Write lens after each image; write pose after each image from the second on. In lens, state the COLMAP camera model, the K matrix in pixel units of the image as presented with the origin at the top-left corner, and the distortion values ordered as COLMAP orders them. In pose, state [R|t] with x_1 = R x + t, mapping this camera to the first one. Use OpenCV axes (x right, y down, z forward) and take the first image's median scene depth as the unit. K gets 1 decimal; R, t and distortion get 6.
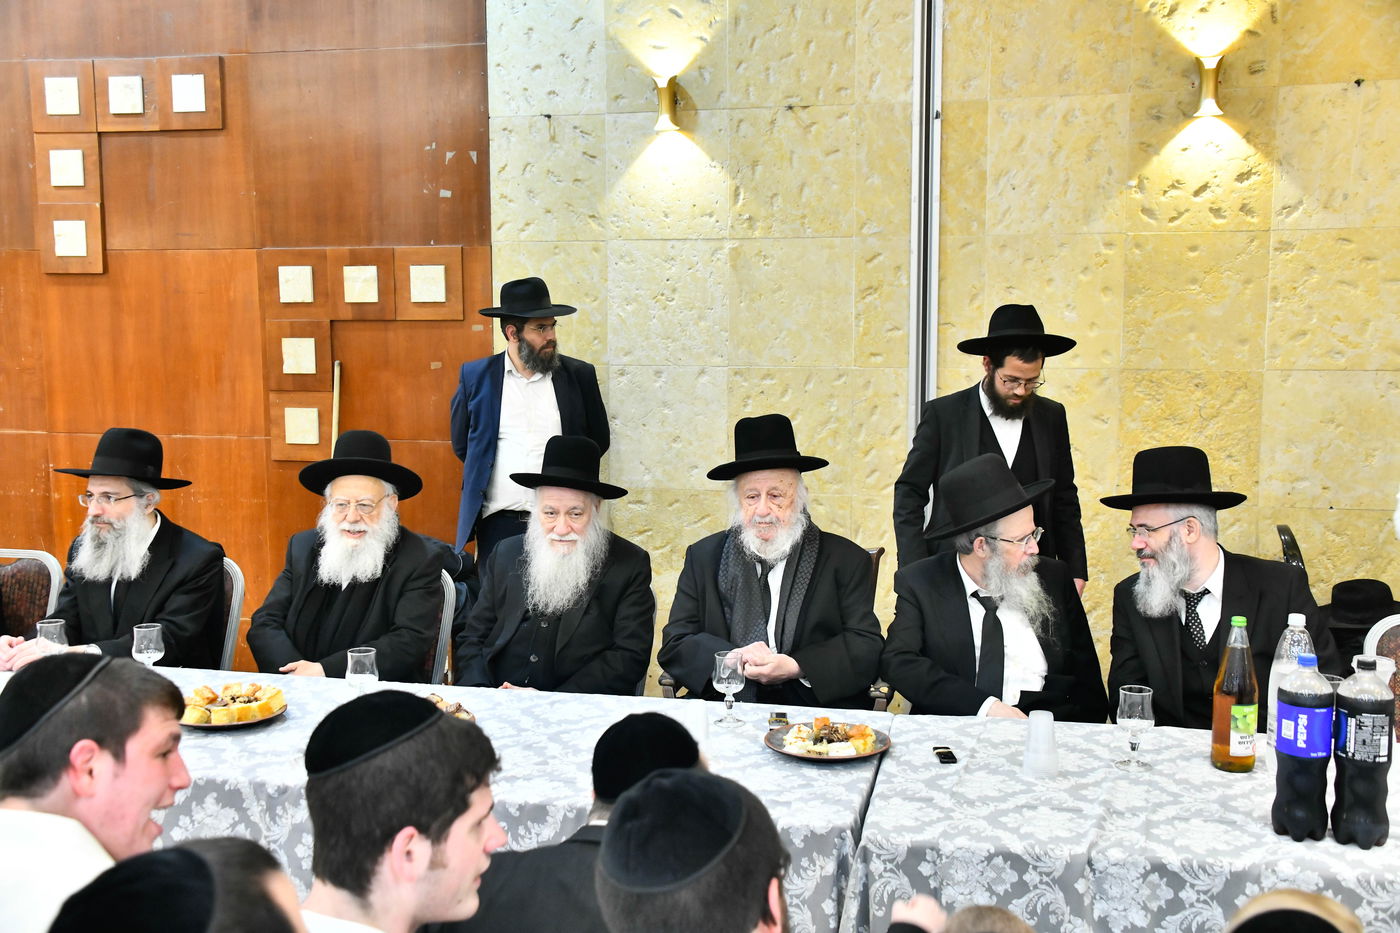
lens RADIAL K [[1450.1, 0, 701.9], [0, 1450.1, 478.8], [0, 0, 1]] dist [0.045315, 0.000000]
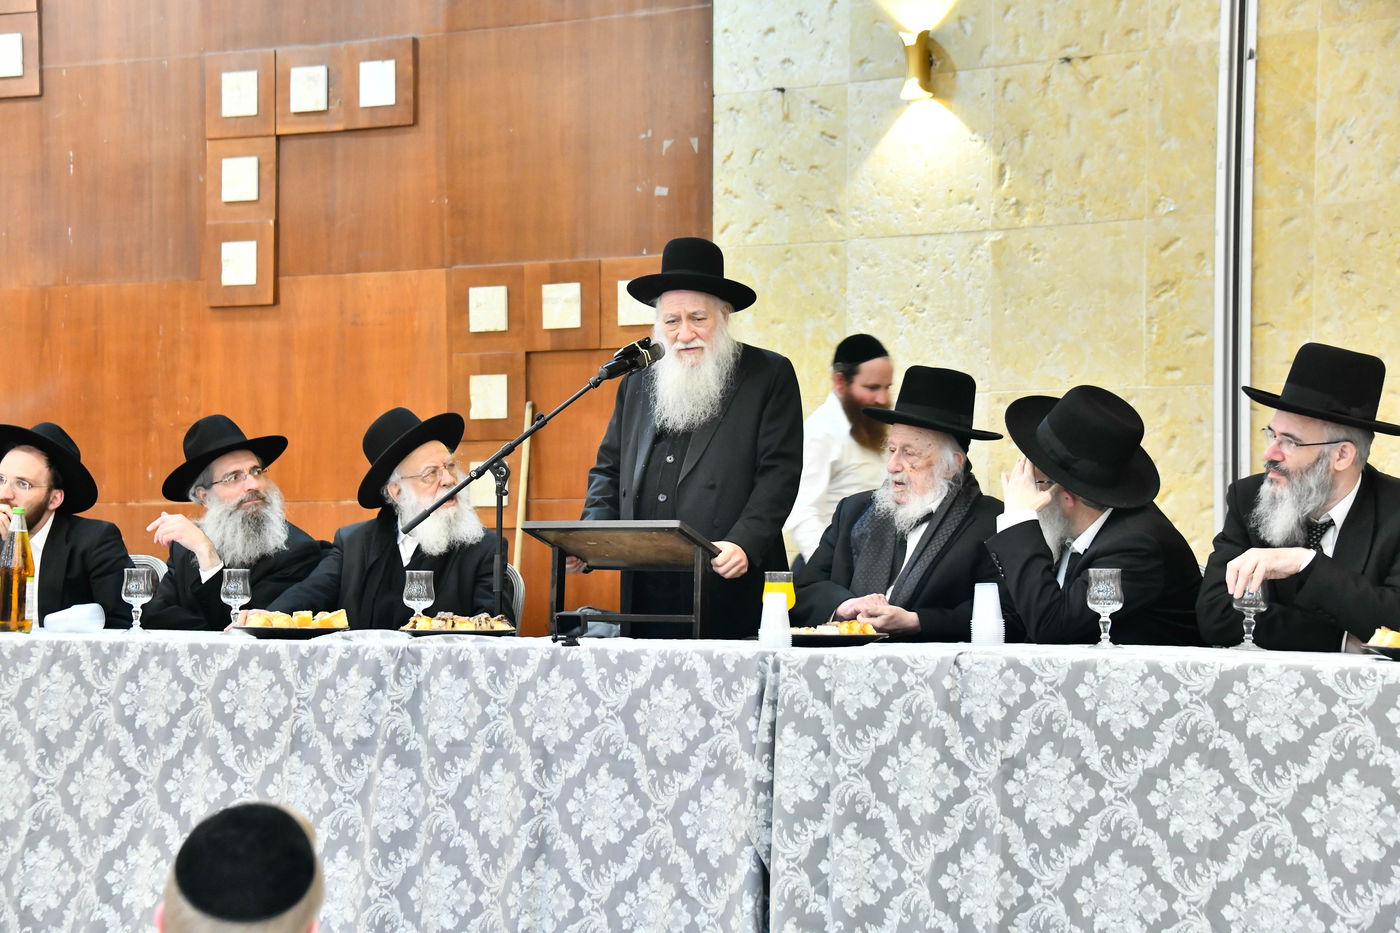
lens RADIAL K [[2857.2, 0, 692.1], [0, 2857.2, 472.8], [0, 0, 1]] dist [0.665361, 0.000000]
pose [[0.958549, -0.002373, -0.284918, 0.315697], [-0.040055, 0.988912, -0.142996, 0.199661], [0.282098, 0.148482, 0.947826, -0.522881]]
